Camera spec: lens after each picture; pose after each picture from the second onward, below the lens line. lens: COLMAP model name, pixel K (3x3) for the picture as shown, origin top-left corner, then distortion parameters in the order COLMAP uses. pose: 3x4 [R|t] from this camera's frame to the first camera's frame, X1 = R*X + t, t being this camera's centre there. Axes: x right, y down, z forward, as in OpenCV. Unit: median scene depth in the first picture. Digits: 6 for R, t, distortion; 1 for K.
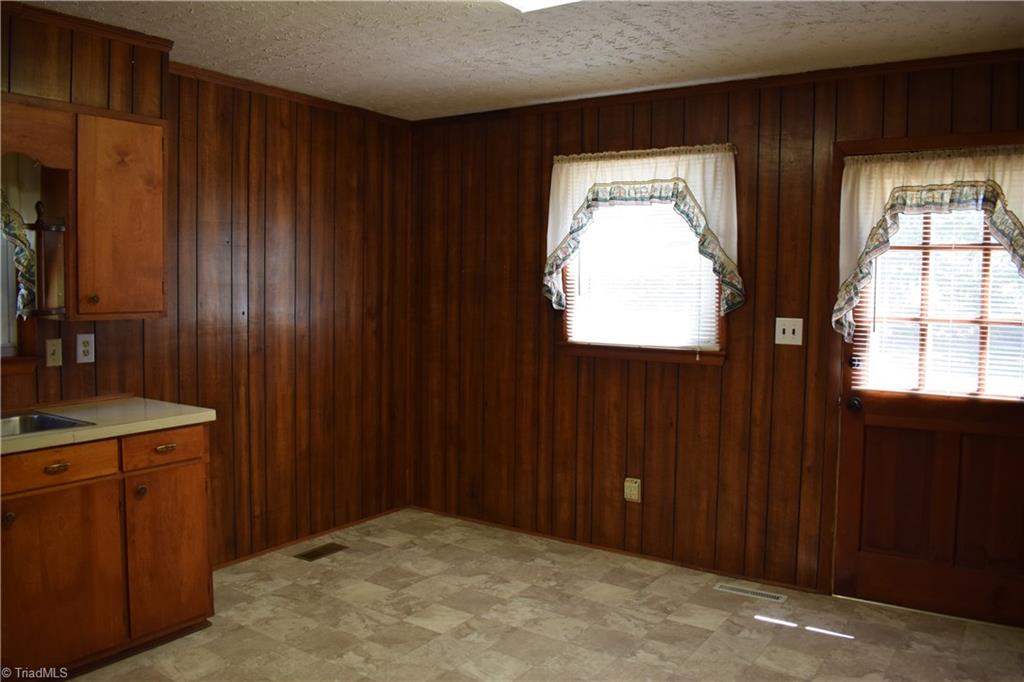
lens RADIAL K [[803.0, 0, 510.1], [0, 803.0, 334.4], [0, 0, 1]] dist [-0.095287, 0.018228]
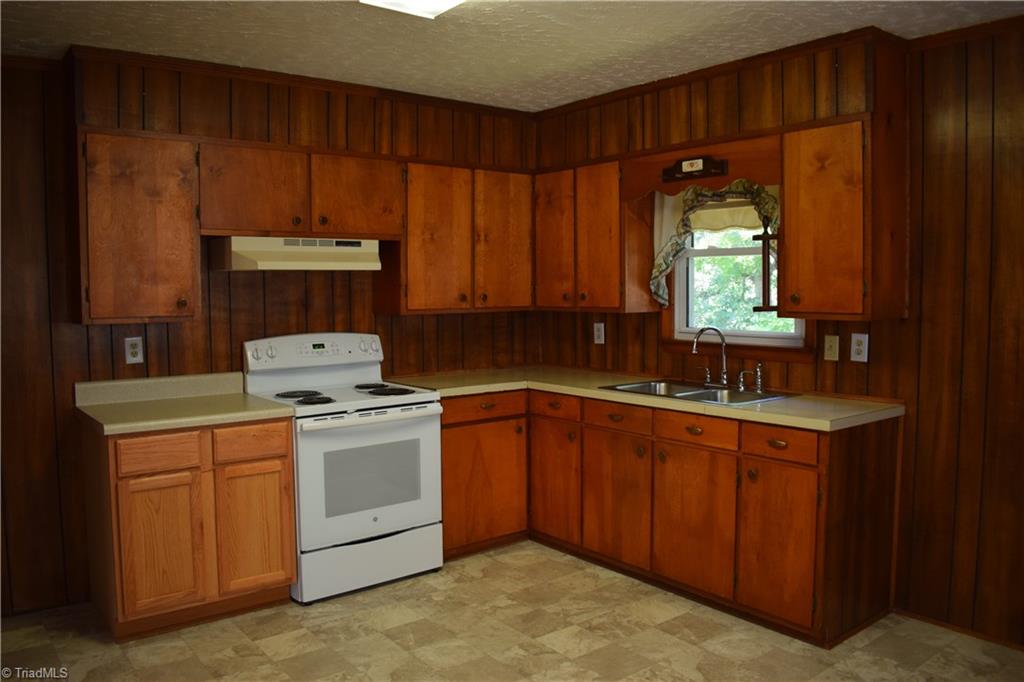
lens RADIAL K [[803.0, 0, 503.5], [0, 803.0, 338.1], [0, 0, 1]] dist [-0.095287, 0.018228]
pose [[-0.307546, 0.055291, -0.949925, 0.720829], [-0.057658, 0.995393, 0.076604, -0.057810], [0.949785, 0.078330, -0.302941, 1.057197]]
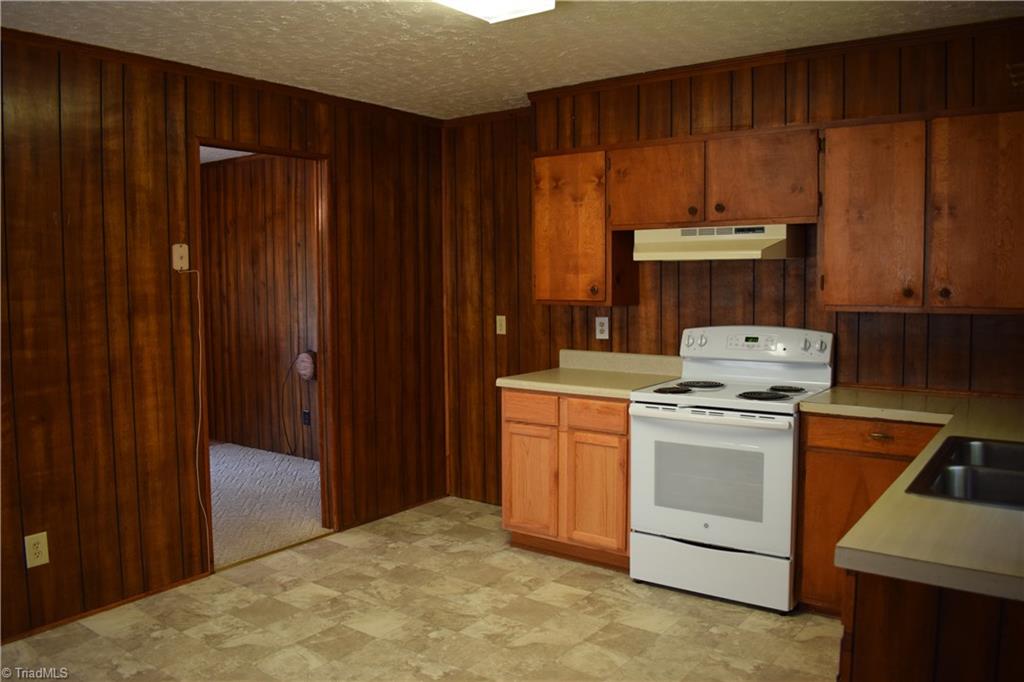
lens RADIAL K [[803.0, 0, 509.5], [0, 803.0, 339.5], [0, 0, 1]] dist [-0.095287, 0.018228]
pose [[-0.999234, -0.005907, 0.038696, -0.356542], [-0.000390, 0.990002, 0.141053, -0.114181], [-0.039143, 0.140930, -0.989245, 1.779880]]
